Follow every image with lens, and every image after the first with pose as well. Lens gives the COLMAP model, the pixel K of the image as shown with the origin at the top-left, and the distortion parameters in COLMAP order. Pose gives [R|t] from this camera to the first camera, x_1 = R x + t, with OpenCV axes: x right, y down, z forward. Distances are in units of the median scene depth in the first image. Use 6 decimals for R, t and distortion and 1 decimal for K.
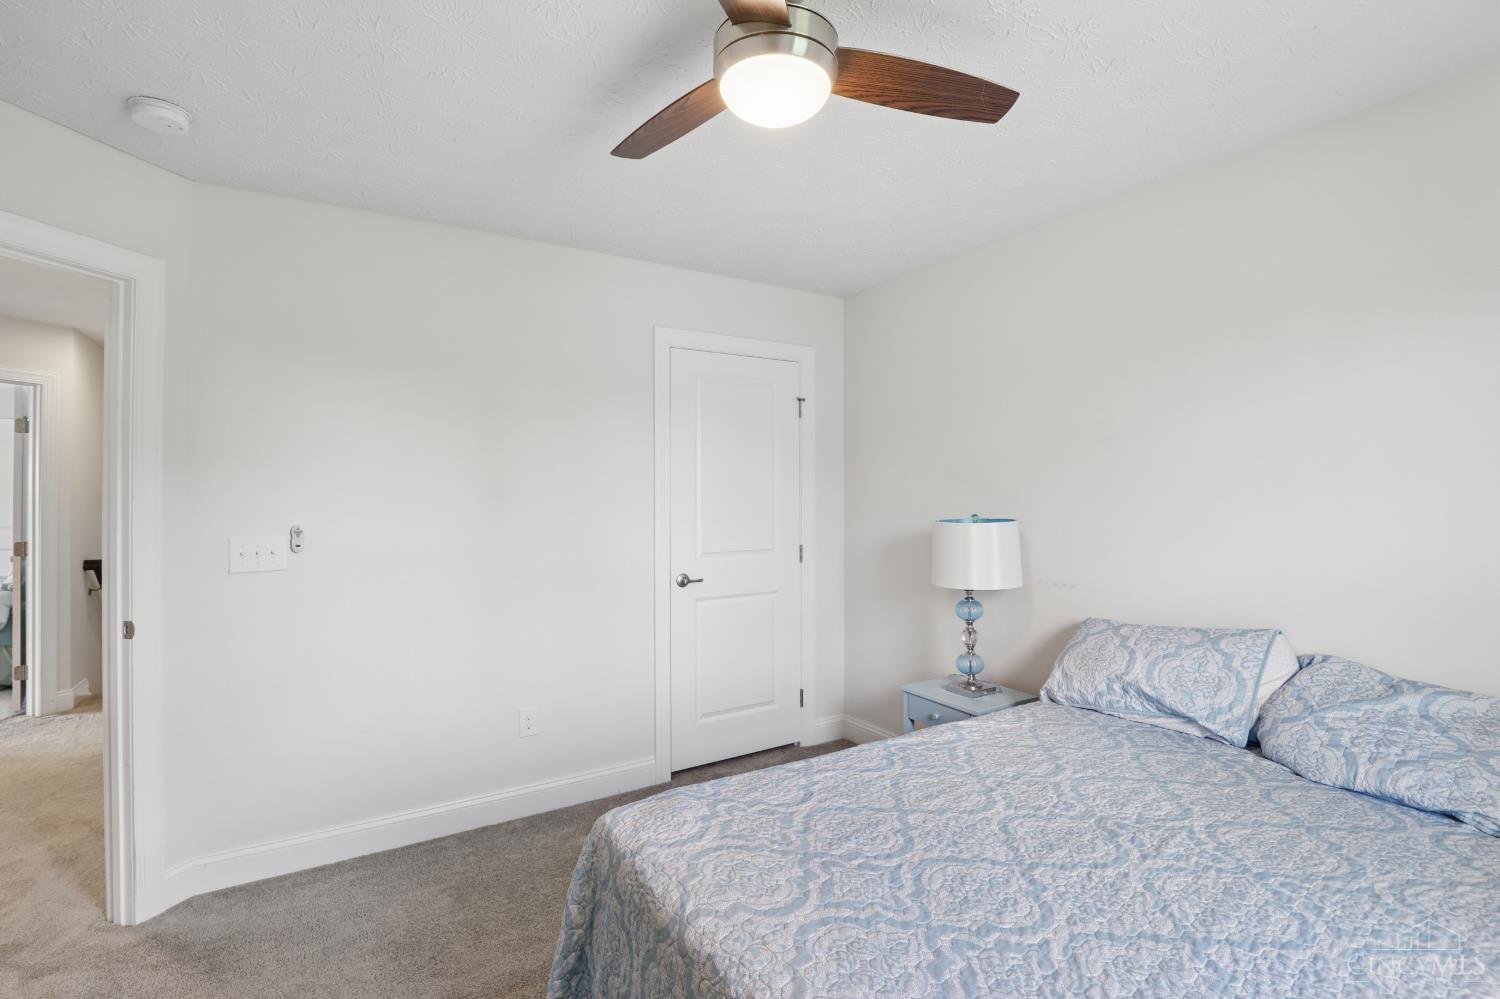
lens RADIAL K [[694.4, 0, 739.7], [0, 694.4, 492.9], [0, 0, 1]] dist [-0.036000, 0.007295]
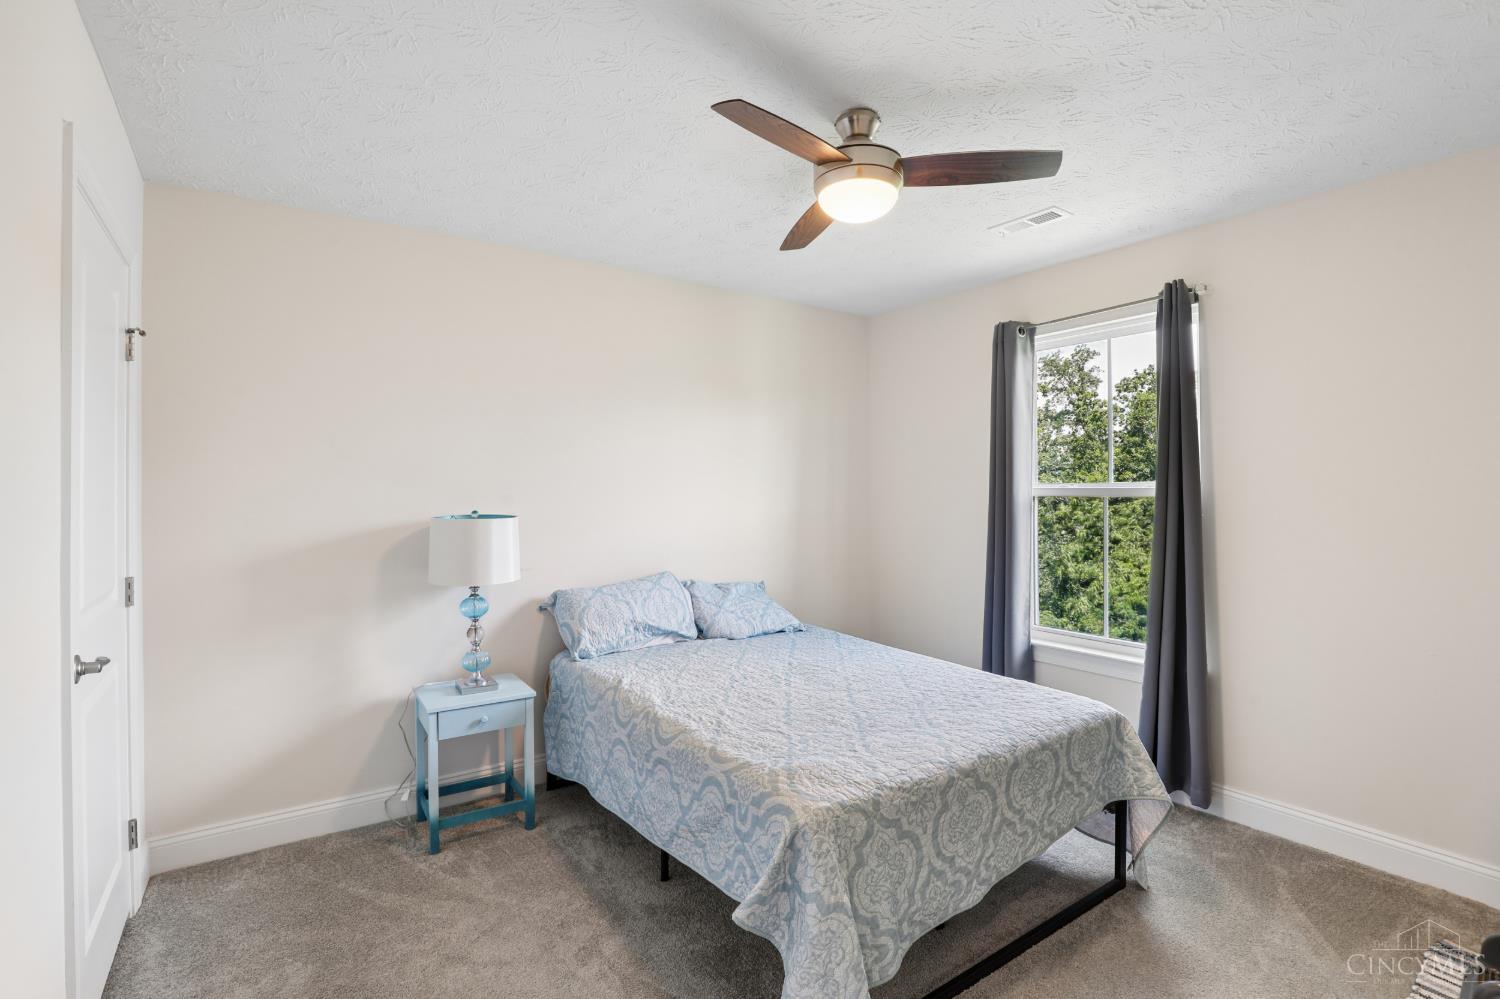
lens RADIAL K [[694.4, 0, 747.2], [0, 694.4, 502.3], [0, 0, 1]] dist [-0.036000, 0.007295]
pose [[-0.058477, -0.015121, 0.998174, -0.869249], [-0.000445, 0.999886, 0.015121, 0.003630], [-0.998289, 0.000441, -0.058477, 0.843138]]
